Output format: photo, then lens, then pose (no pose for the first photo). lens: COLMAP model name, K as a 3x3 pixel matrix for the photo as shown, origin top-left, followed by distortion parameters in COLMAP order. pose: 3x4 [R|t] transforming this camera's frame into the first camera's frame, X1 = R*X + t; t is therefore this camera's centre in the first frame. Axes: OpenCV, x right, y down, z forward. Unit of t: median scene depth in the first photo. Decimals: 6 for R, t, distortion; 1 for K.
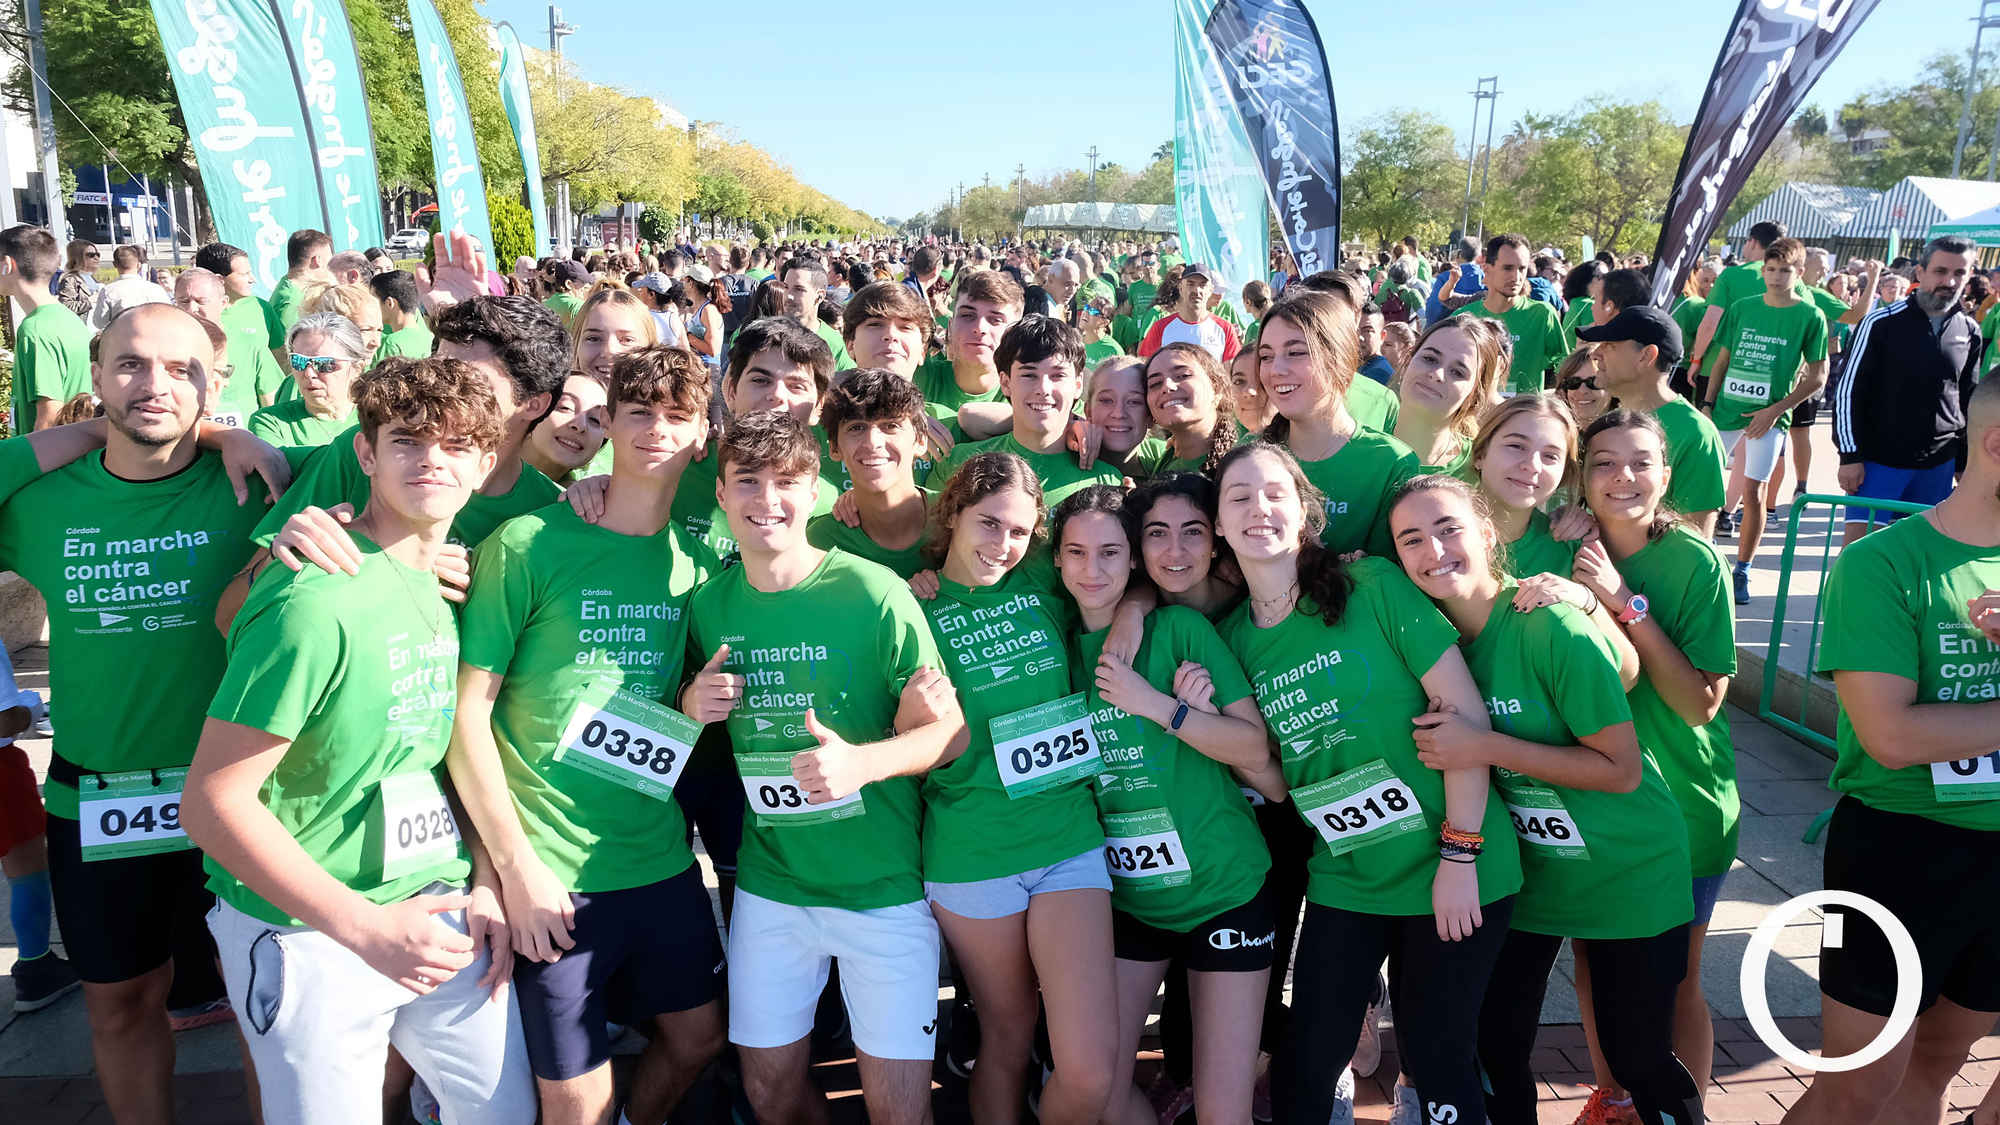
lens RADIAL K [[1417.1, 0, 999.9], [0, 1417.1, 527.1], [0, 0, 1]] dist [0.033856, 0.001405]
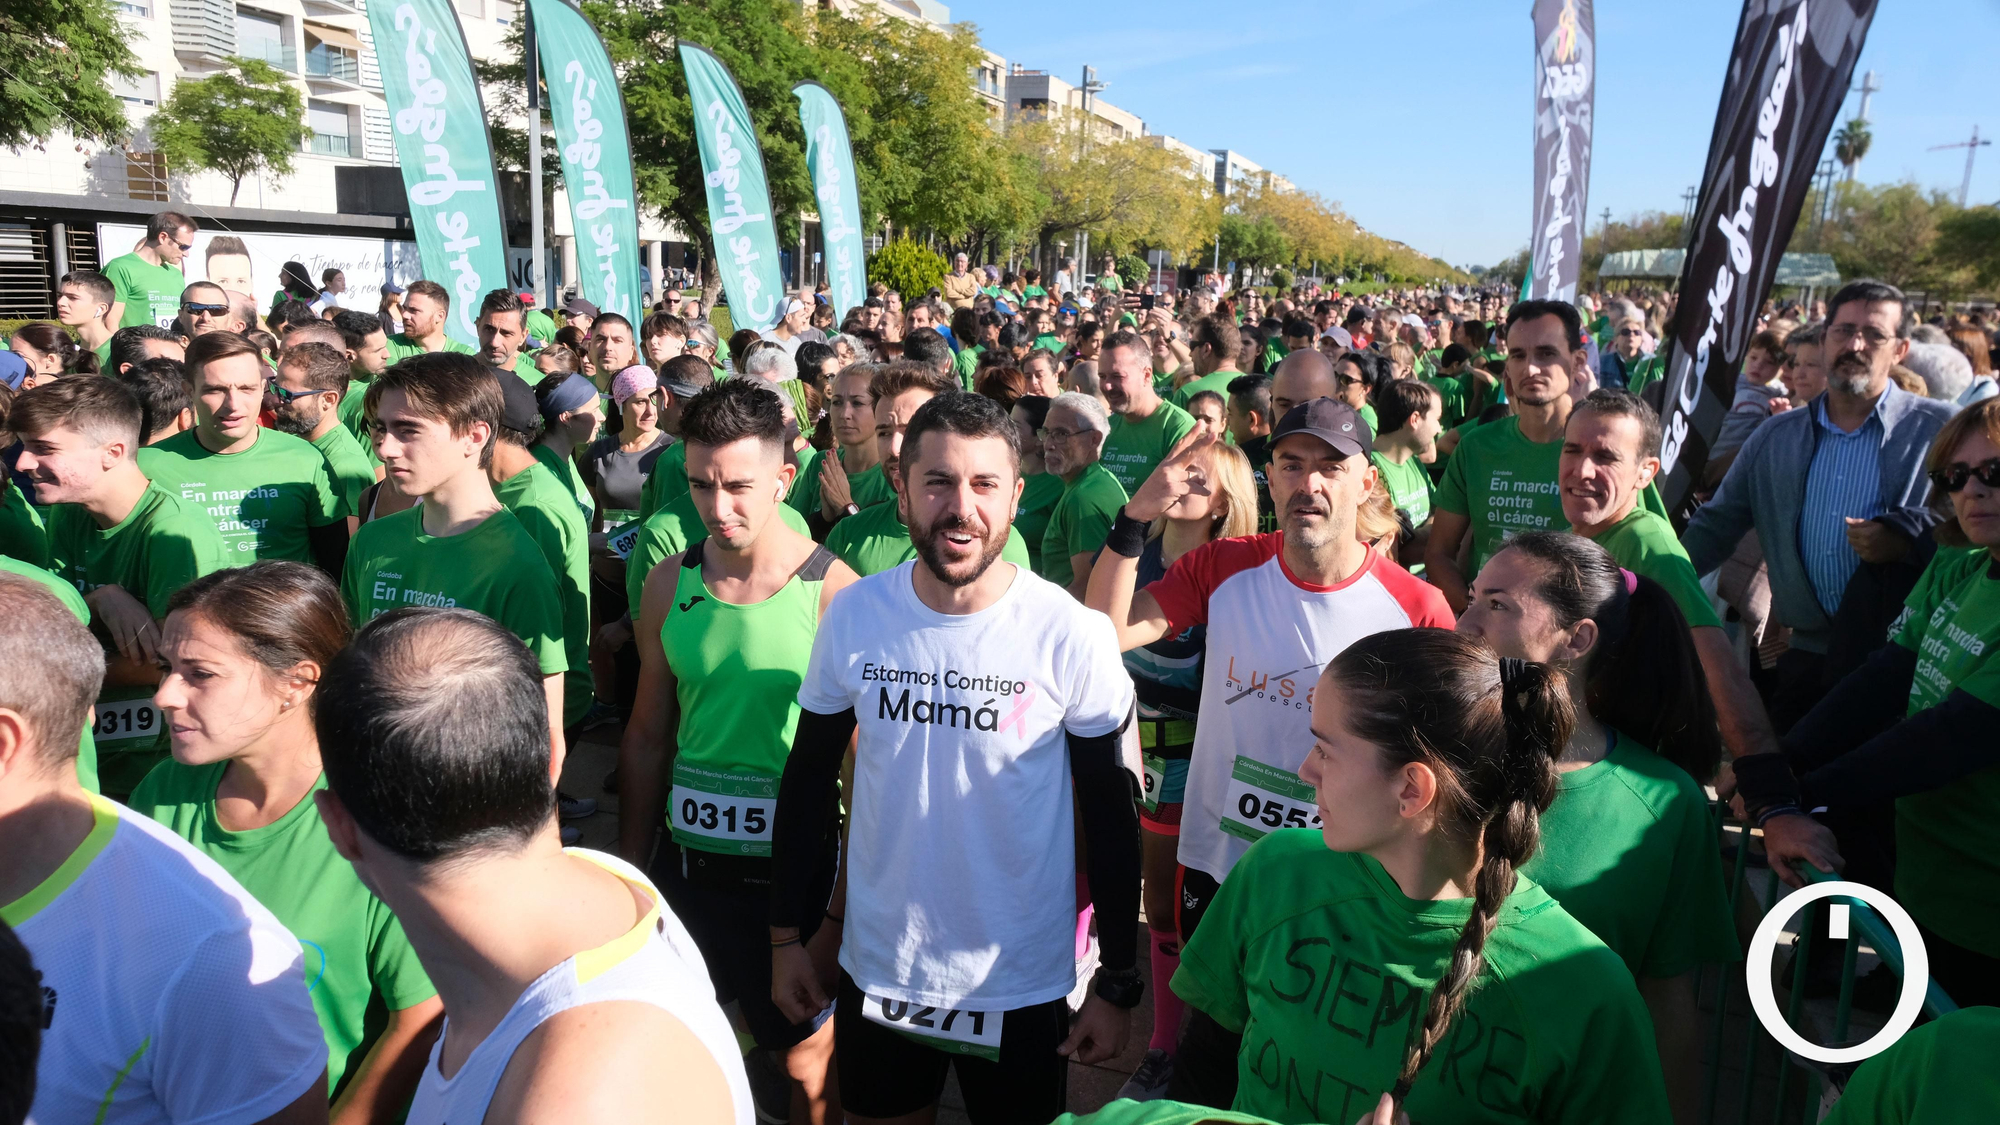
lens RADIAL K [[1417.1, 0, 999.9], [0, 1417.1, 527.1], [0, 0, 1]] dist [0.033856, 0.001405]
pose [[0.919898, 0.076829, -0.384559, 0.276561], [-0.089180, 0.995912, -0.014359, -0.043921], [0.381884, 0.047503, 0.922989, 0.187548]]
